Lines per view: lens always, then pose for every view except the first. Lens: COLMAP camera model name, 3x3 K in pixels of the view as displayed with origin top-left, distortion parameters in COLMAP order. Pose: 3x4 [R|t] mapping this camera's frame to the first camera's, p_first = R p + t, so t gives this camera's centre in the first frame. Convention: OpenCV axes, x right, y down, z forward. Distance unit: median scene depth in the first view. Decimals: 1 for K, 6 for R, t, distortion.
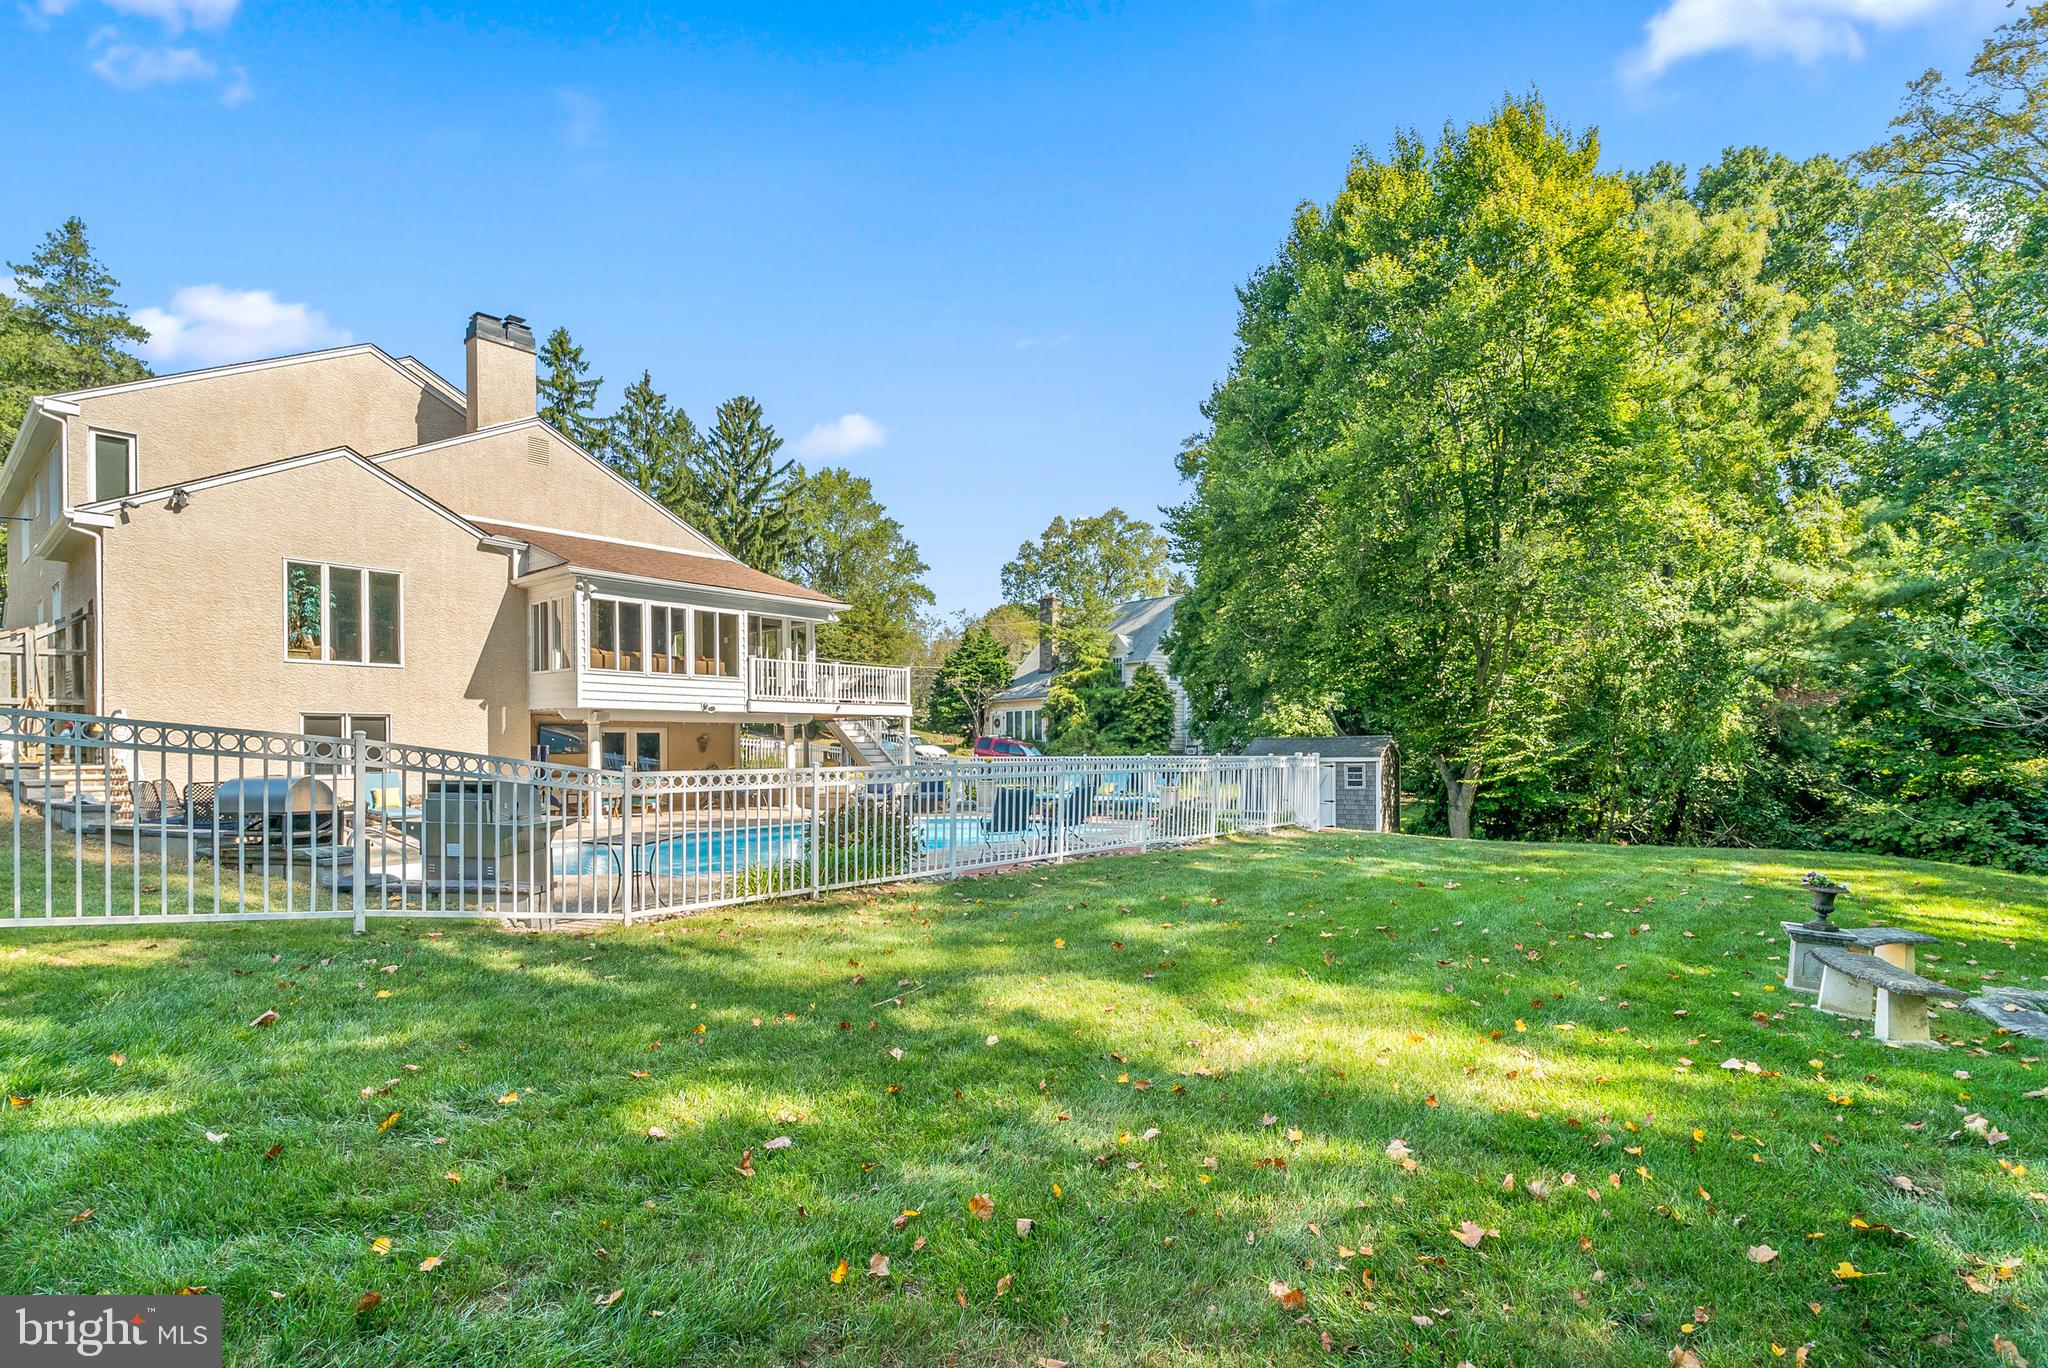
lens RADIAL K [[986.6, 0, 1021.2], [0, 986.6, 734.2], [0, 0, 1]] dist [-0.000600, -0.006112]
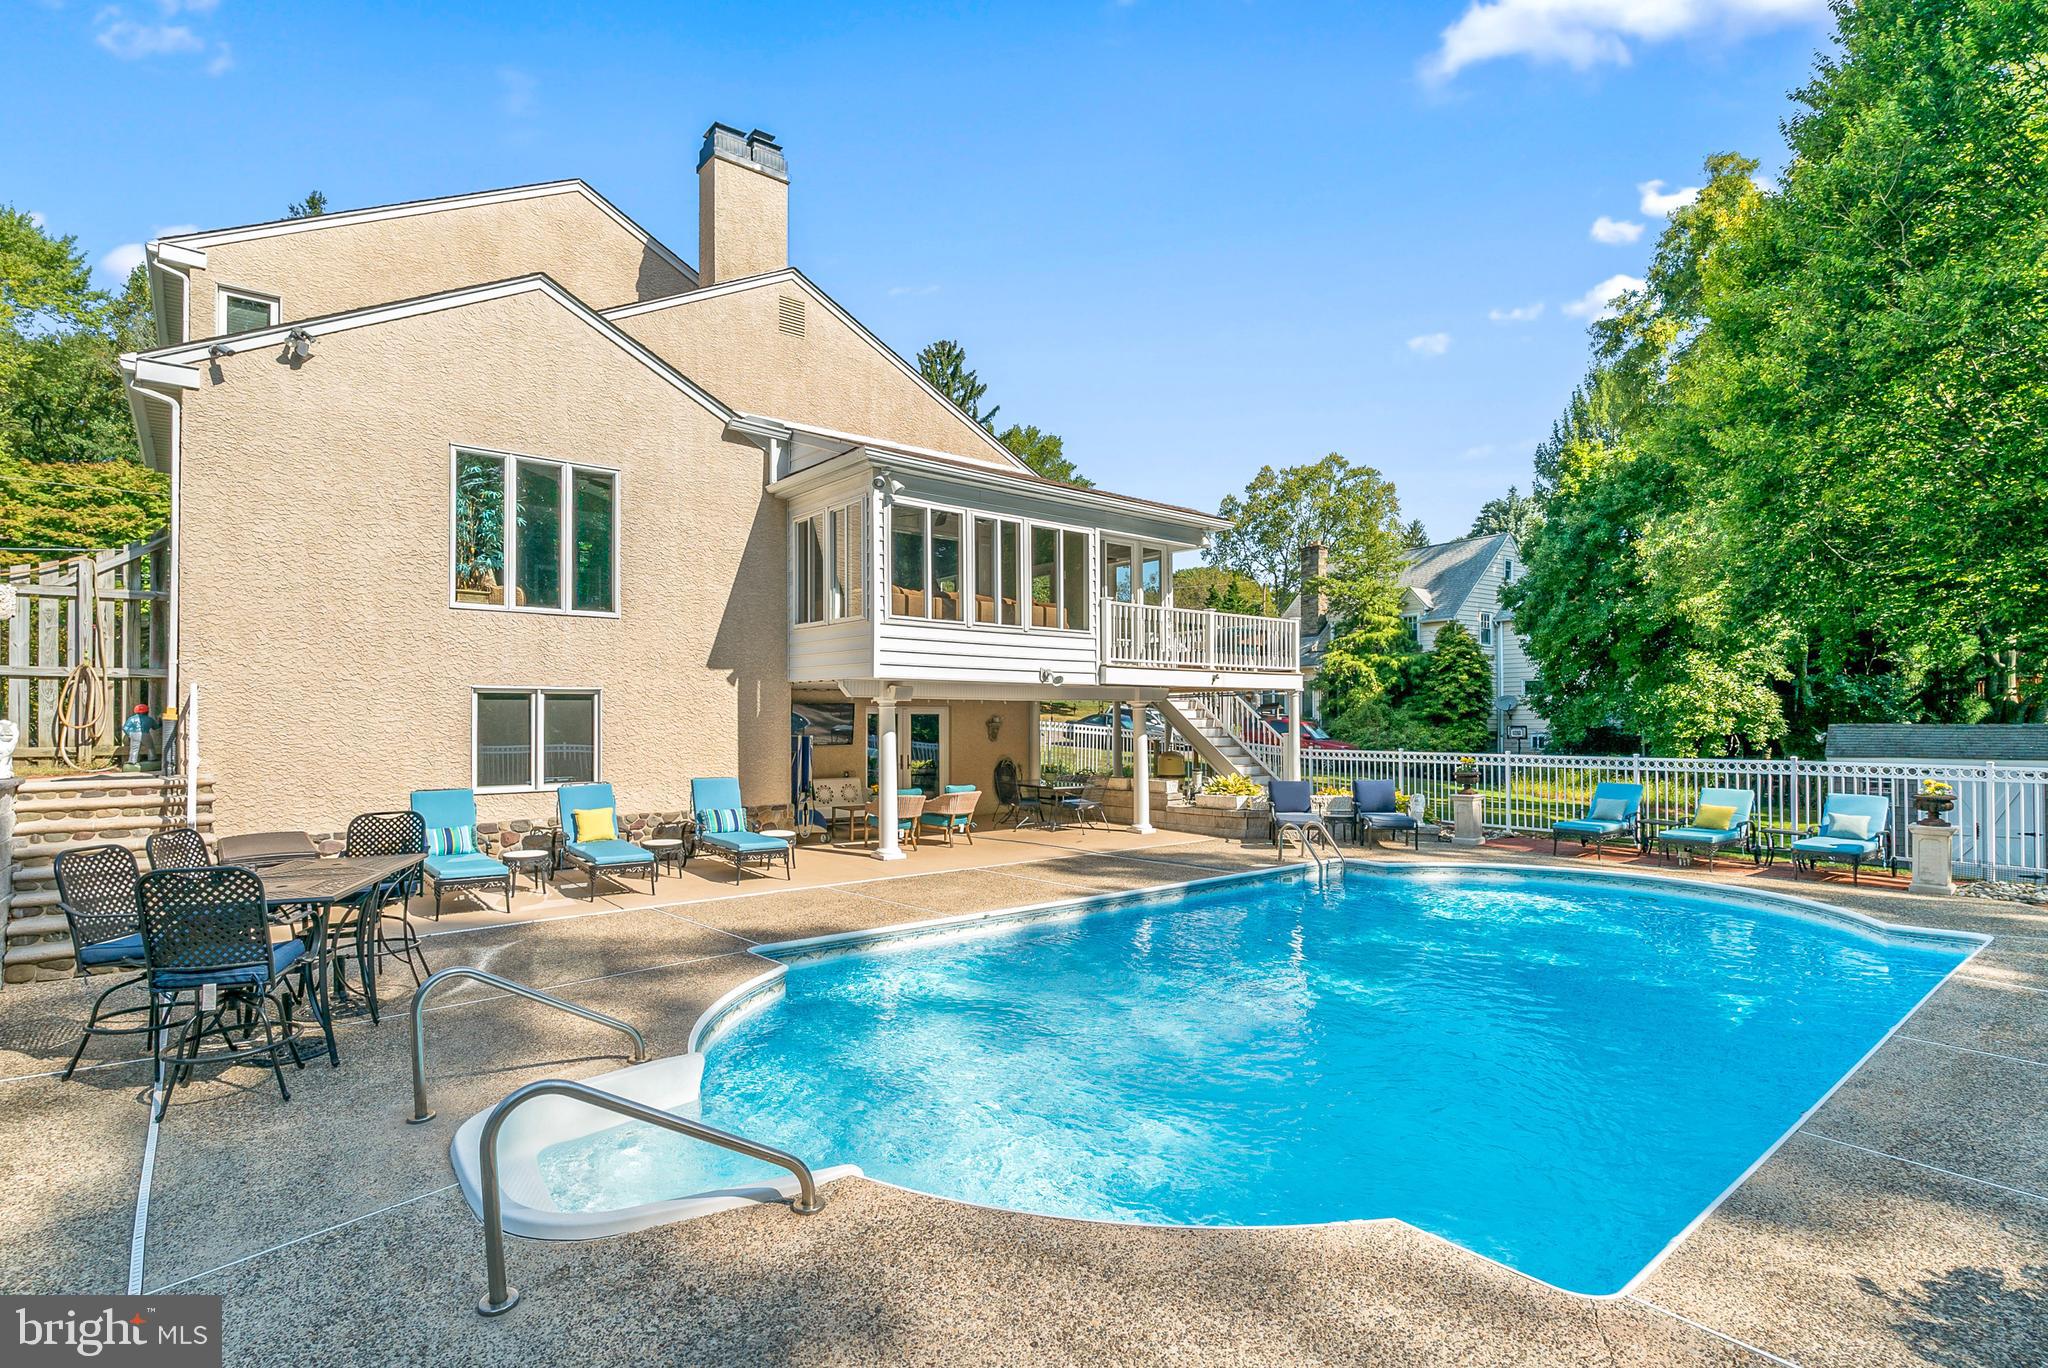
lens RADIAL K [[982.3, 0, 972.9], [0, 982.3, 686.0], [0, 0, 1]] dist [-0.015201, 0.000197]
pose [[0.980207, -0.003088, -0.197949, -0.237136], [-0.000989, 0.999789, -0.020495, -0.008681], [0.197971, 0.020285, 0.979998, 0.362964]]
